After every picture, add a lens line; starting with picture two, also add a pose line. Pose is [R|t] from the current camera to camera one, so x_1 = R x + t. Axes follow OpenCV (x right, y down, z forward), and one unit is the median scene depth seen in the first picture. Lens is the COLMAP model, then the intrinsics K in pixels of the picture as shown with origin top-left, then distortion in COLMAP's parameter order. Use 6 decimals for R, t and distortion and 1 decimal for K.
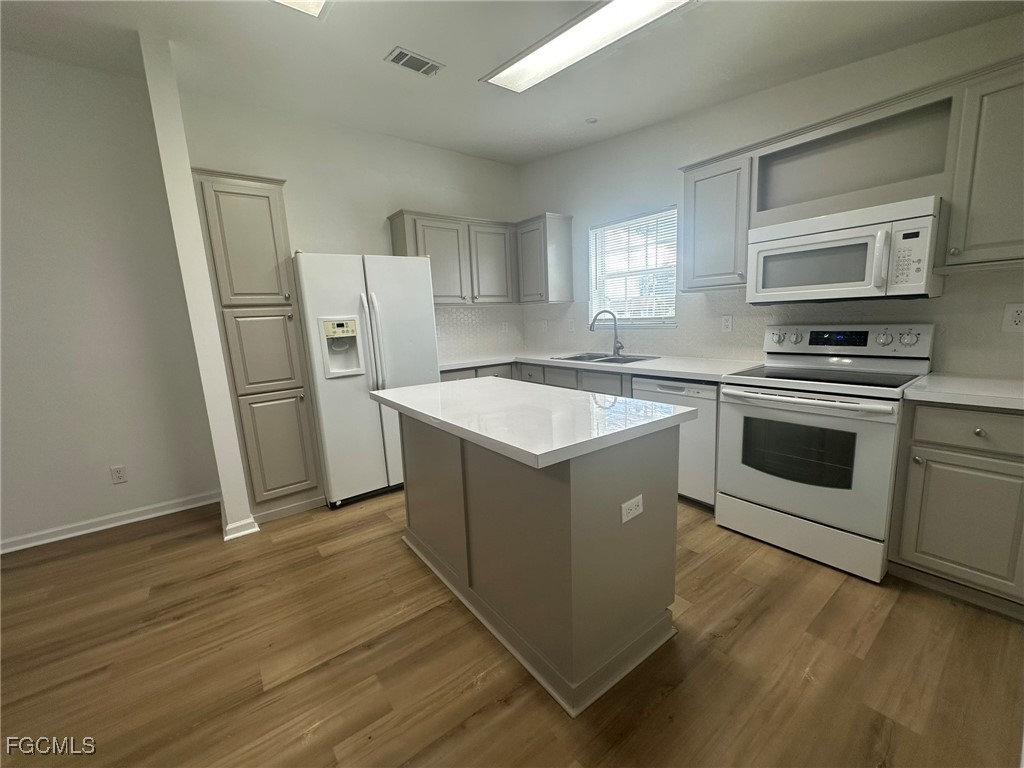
lens RADIAL K [[408.8, 0, 513.0], [0, 408.8, 384.4], [0, 0, 1]] dist [-0.004239, 0.000676]
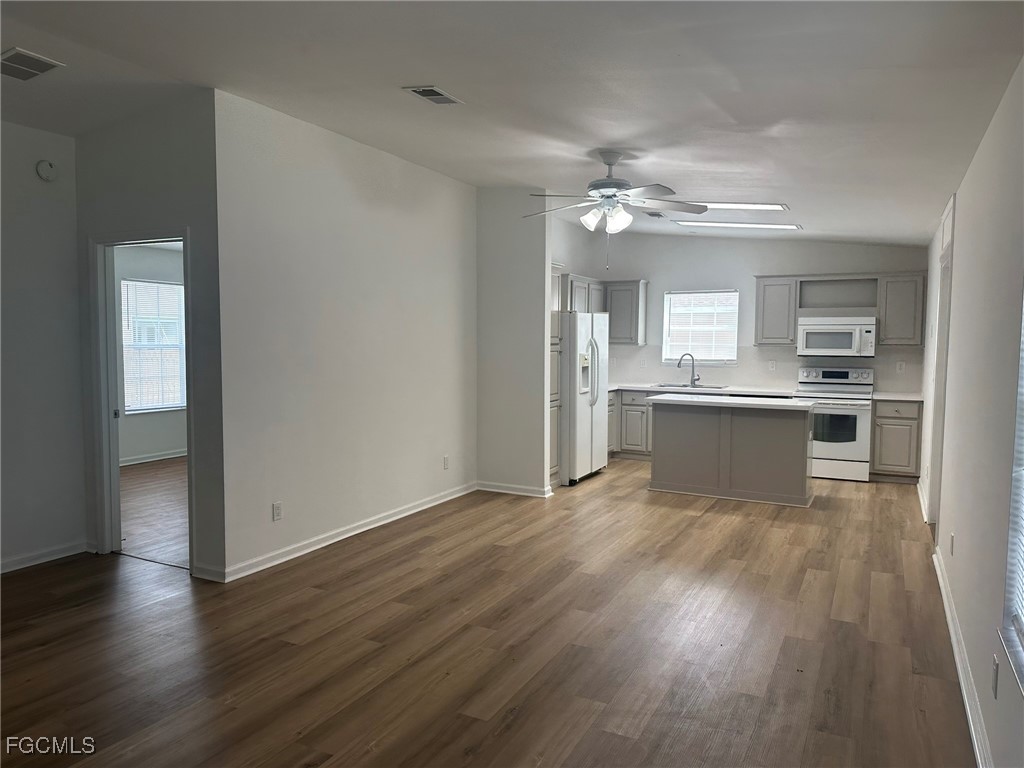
lens RADIAL K [[719.1, 0, 515.9], [0, 719.1, 386.5], [0, 0, 1]] dist [0.181591, -0.305268]
pose [[0.896240, 0.020168, 0.443111, -1.991474], [0.026053, 0.994848, -0.097974, 0.231431], [-0.442804, 0.099352, 0.891097, -1.364056]]
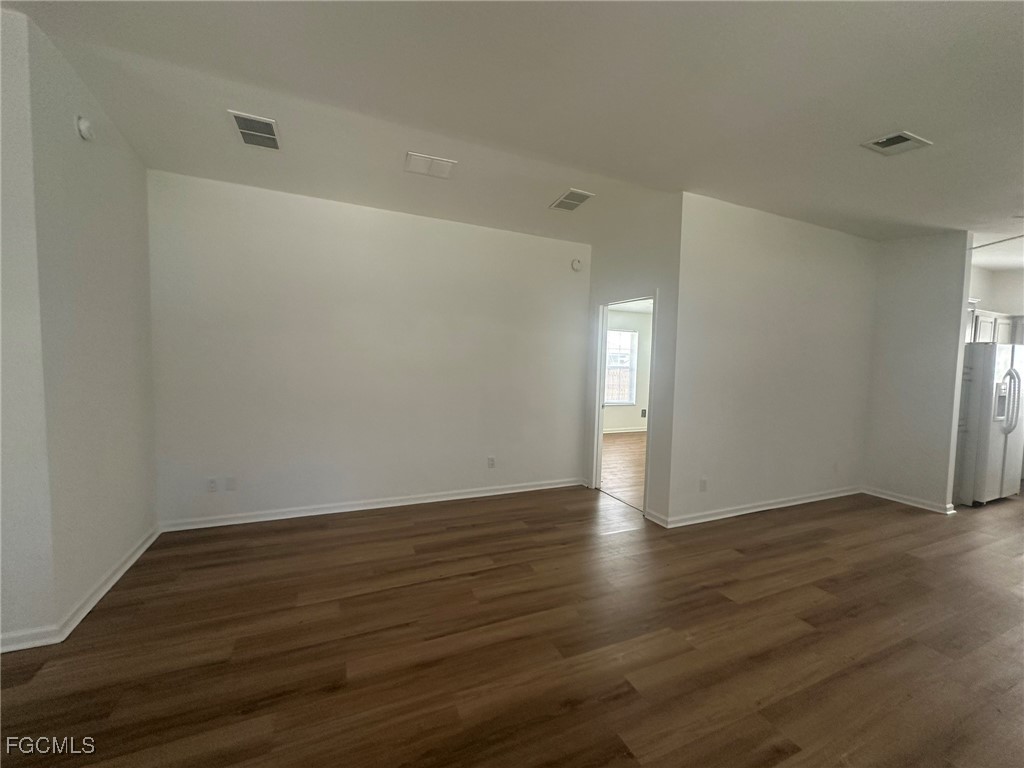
lens RADIAL K [[408.8, 0, 513.0], [0, 408.8, 384.4], [0, 0, 1]] dist [-0.004239, 0.000676]
pose [[0.974837, 0.075722, -0.209664, -2.102395], [-0.097217, 0.990798, -0.094175, 0.187233], [0.200604, 0.112188, 0.973228, -0.986422]]
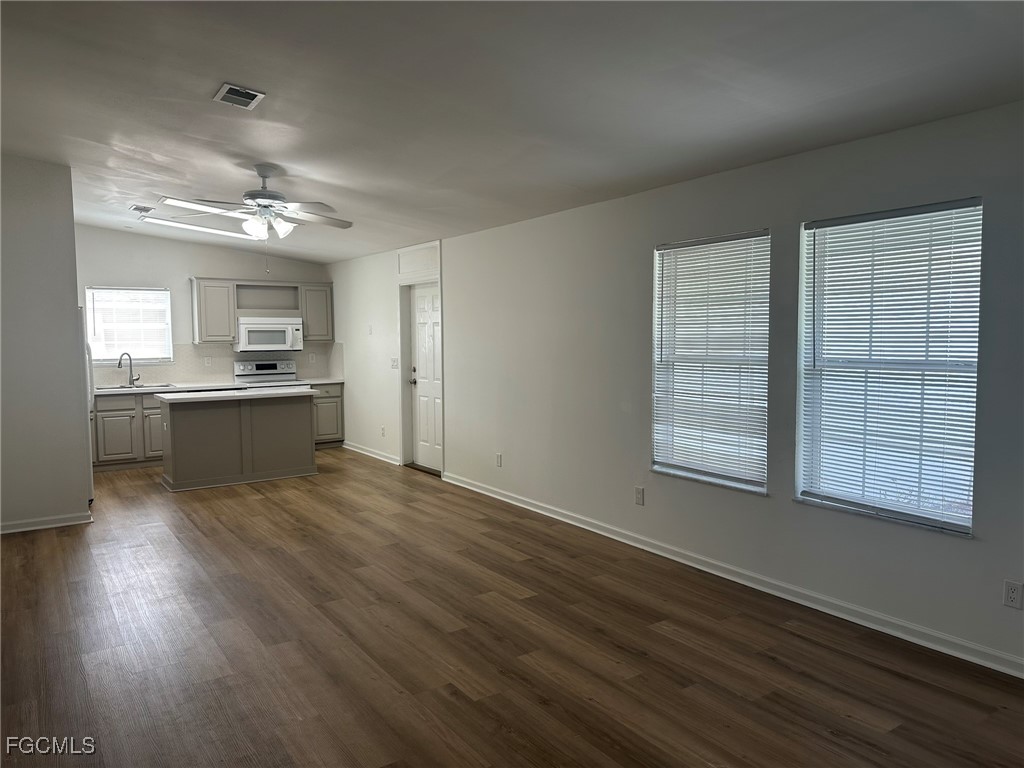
lens RADIAL K [[715.4, 0, 512.0], [0, 715.4, 384.0], [0, 0, 1]] dist [0.093448, -0.136279]
pose [[0.047941, -0.028720, 0.998437, -2.953563], [0.168732, 0.985454, 0.020245, 0.123606], [-0.984495, 0.167498, 0.052090, -0.516044]]
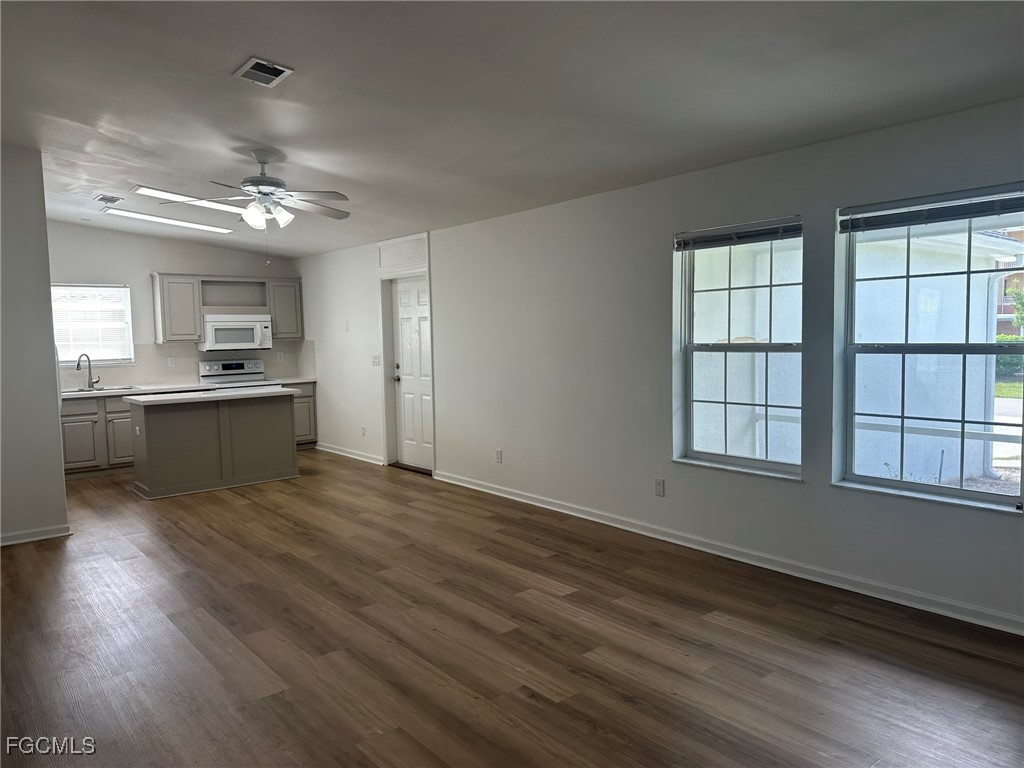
lens RADIAL K [[714.5, 0, 511.2], [0, 714.5, 388.0], [0, 0, 1]] dist [0.073289, -0.097803]
pose [[-0.041525, -0.036777, 0.998460, -2.902799], [0.185058, 0.981748, 0.043857, 0.098835], [-0.981850, 0.186595, -0.033961, -0.292938]]
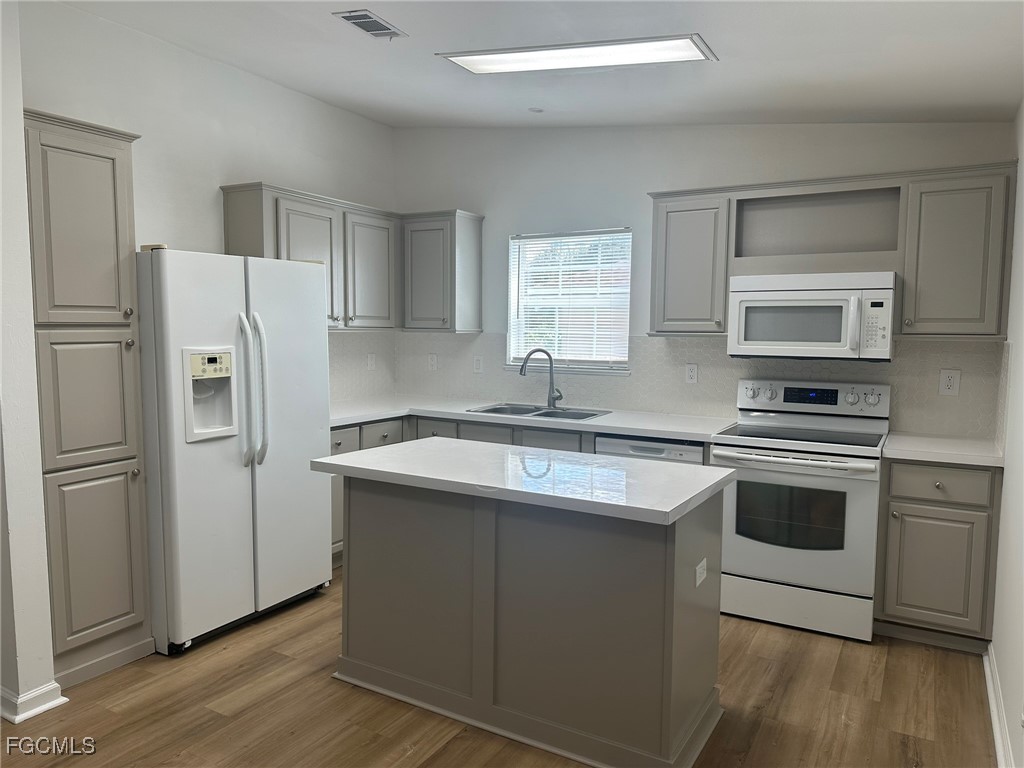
lens RADIAL K [[714.5, 0, 511.2], [0, 714.5, 388.0], [0, 0, 1]] dist [0.073289, -0.097803]
pose [[0.921508, 0.021001, 0.387792, -0.464138], [0.012148, 0.996490, -0.082832, 0.000313], [-0.388170, 0.081041, 0.918018, -0.258108]]
